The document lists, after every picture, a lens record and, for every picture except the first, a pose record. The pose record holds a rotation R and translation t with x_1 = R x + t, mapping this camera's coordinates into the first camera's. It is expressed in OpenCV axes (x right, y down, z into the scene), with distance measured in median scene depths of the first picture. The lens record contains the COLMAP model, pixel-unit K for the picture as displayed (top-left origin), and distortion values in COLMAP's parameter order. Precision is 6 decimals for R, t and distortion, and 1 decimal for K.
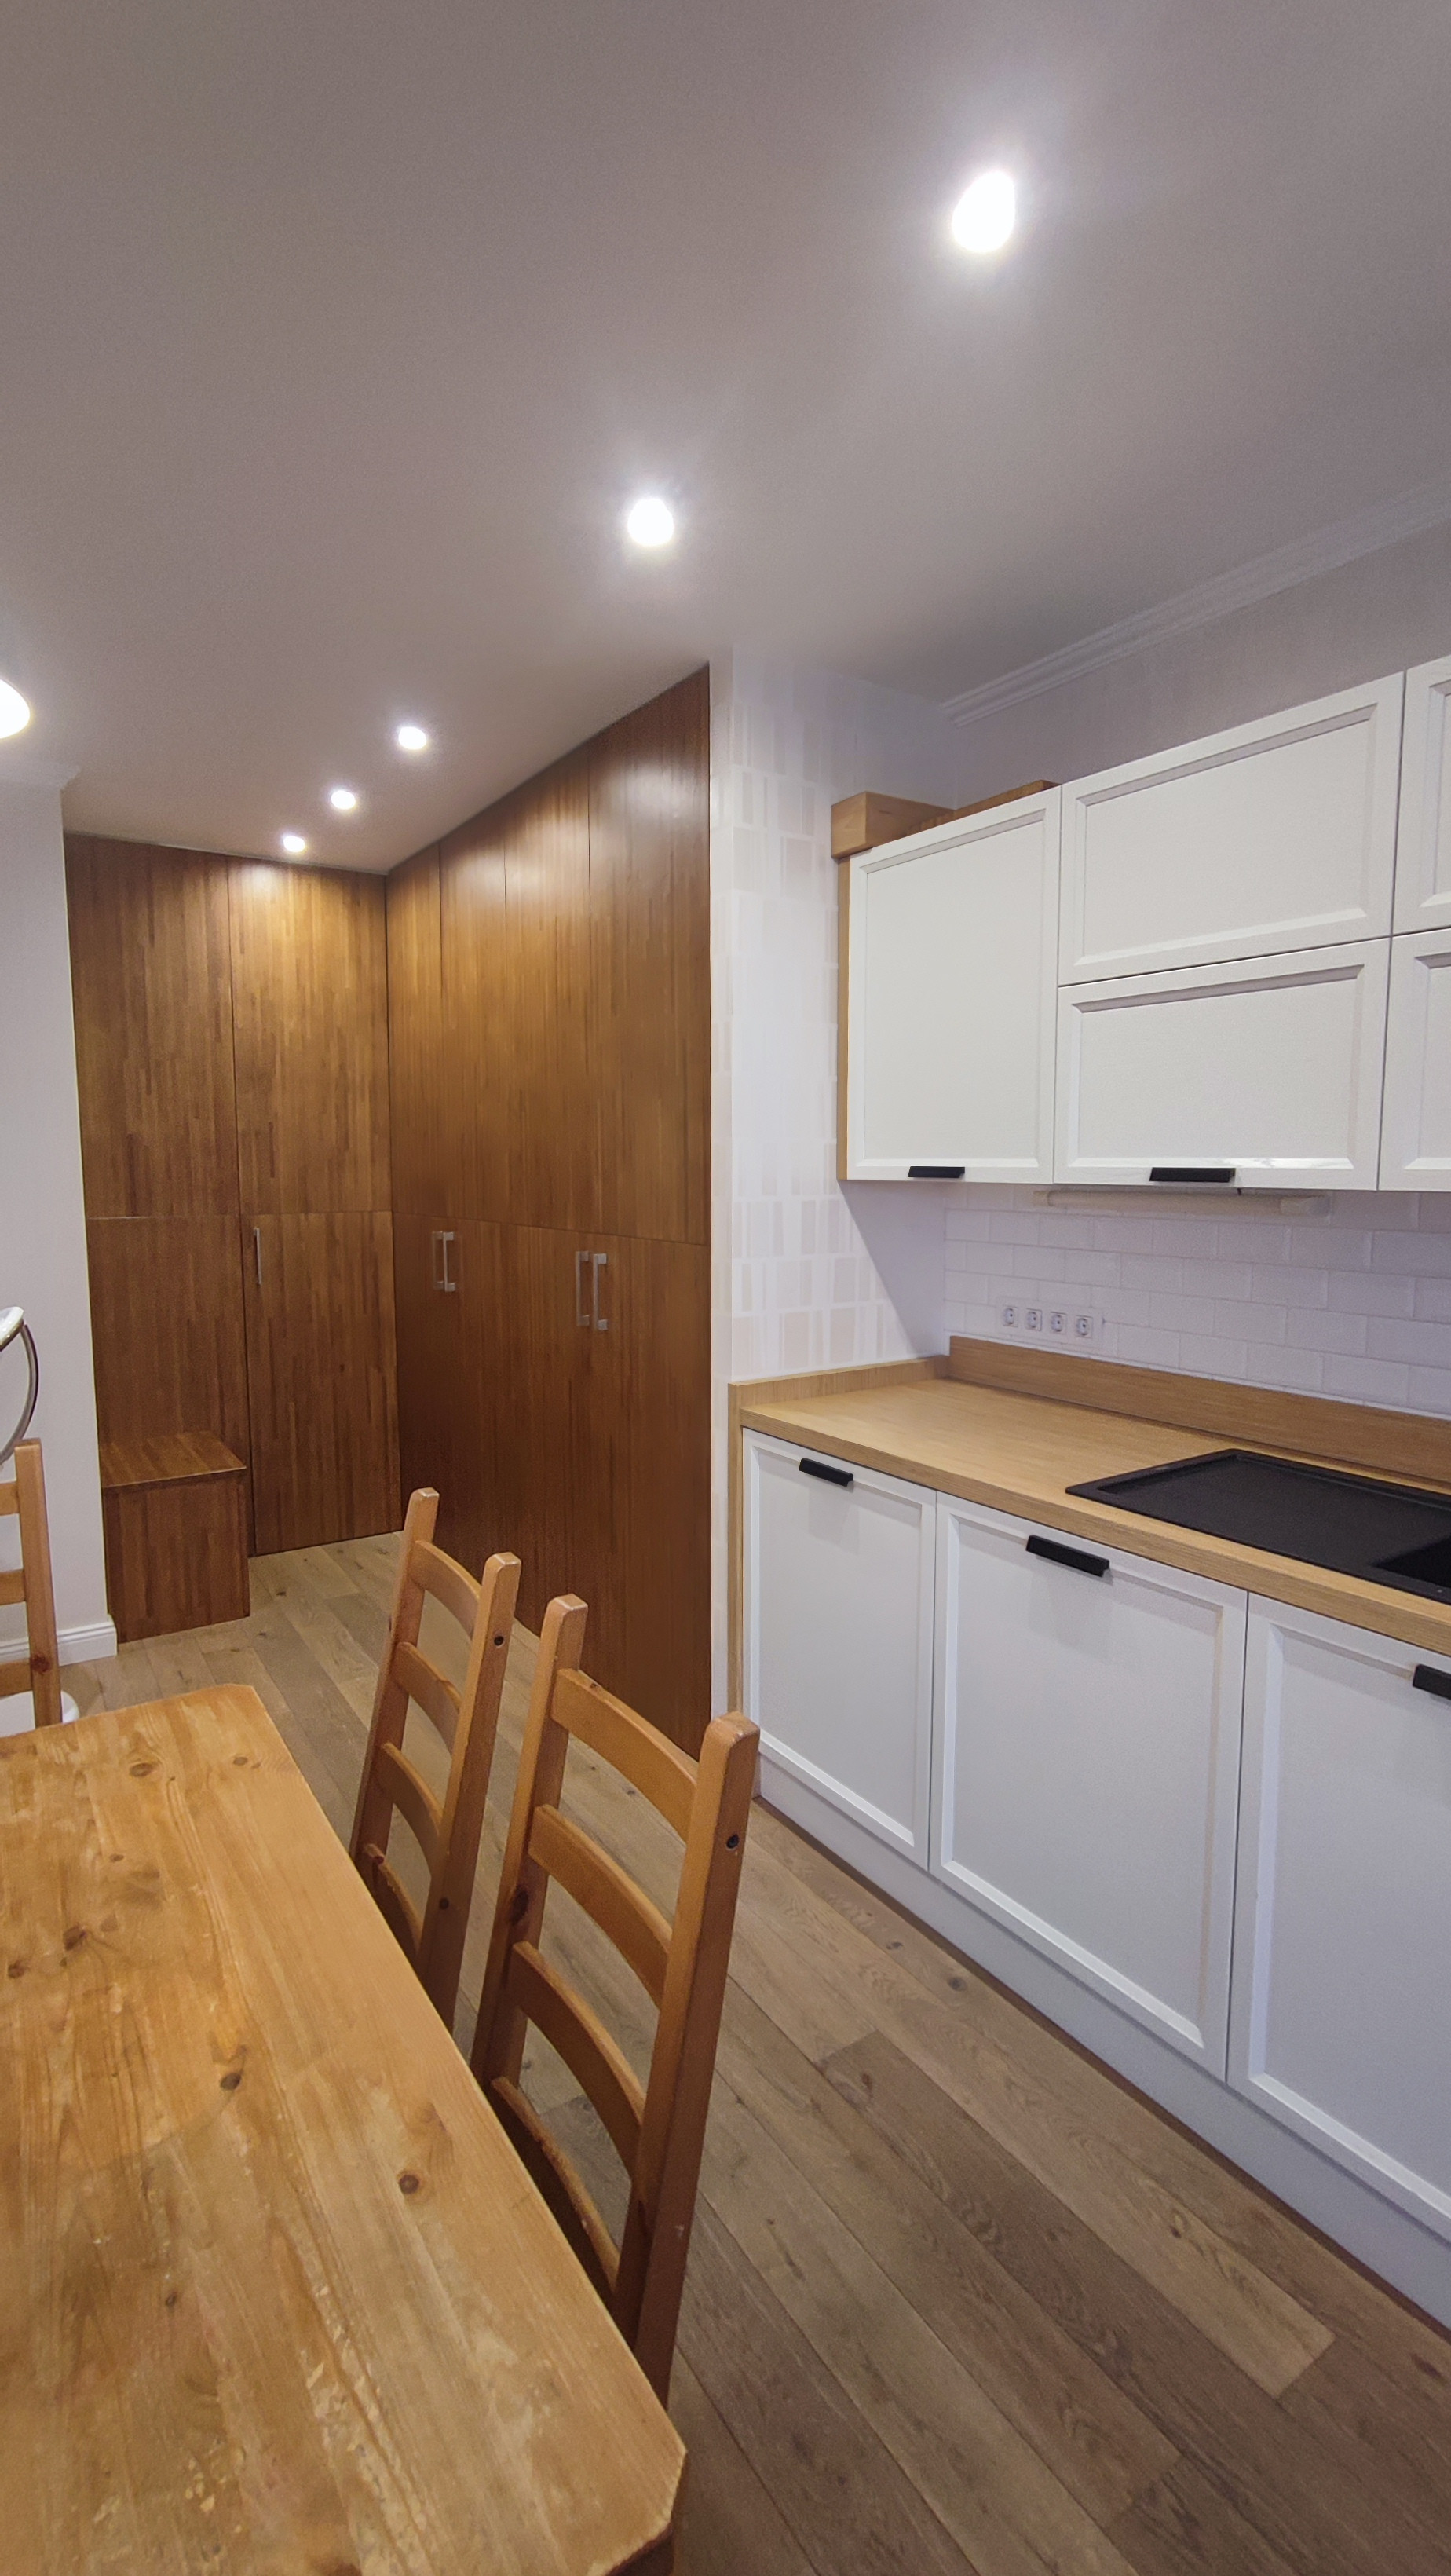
lens RADIAL K [[1166.0, 0, 707.3], [0, 1166.0, 1271.6], [0, 0, 1]] dist [-0.015040, 0.008104]
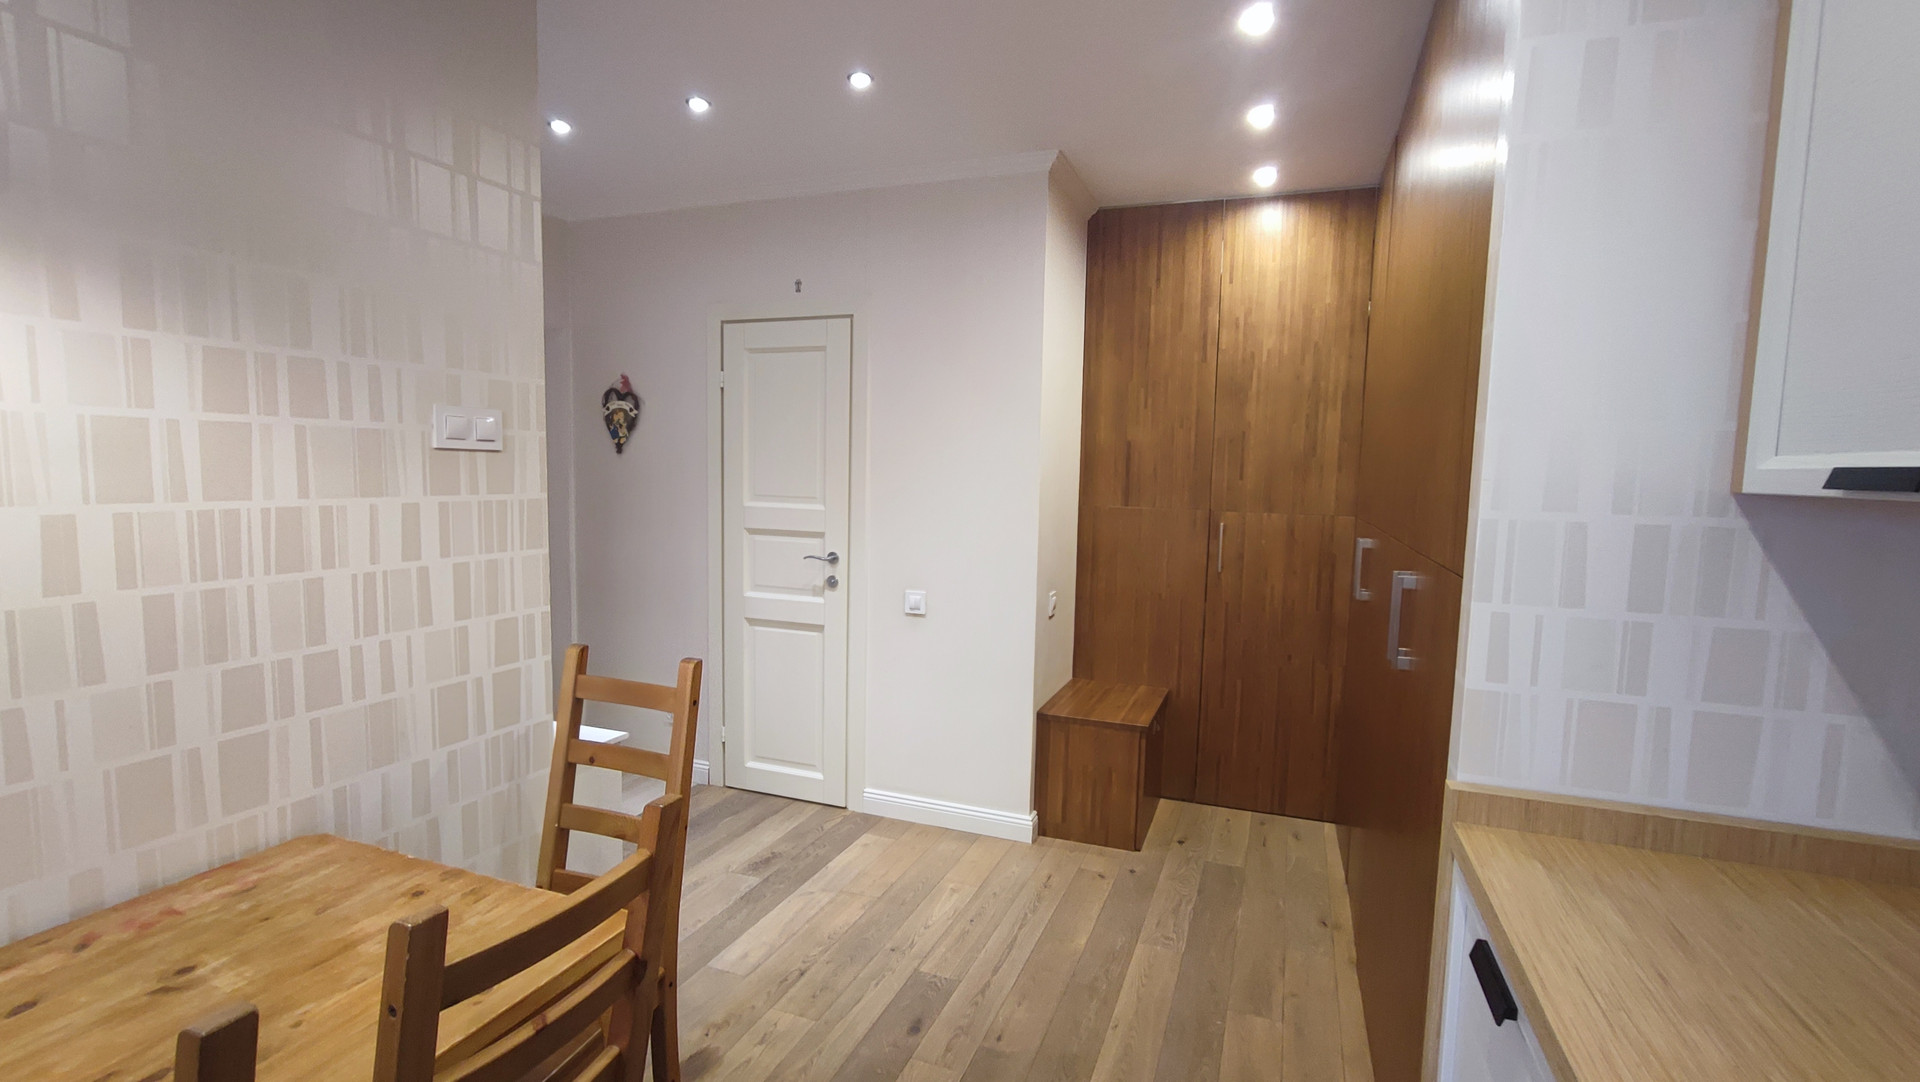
lens RADIAL K [[869.2, 0, 956.4], [0, 869.2, 549.2], [0, 0, 1]] dist [-0.015040, 0.008104]
pose [[0.593252, 0.093665, -0.799549, 0.150521], [-0.103829, 0.993815, 0.039384, -0.018434], [0.798293, 0.059652, 0.599308, 0.287568]]
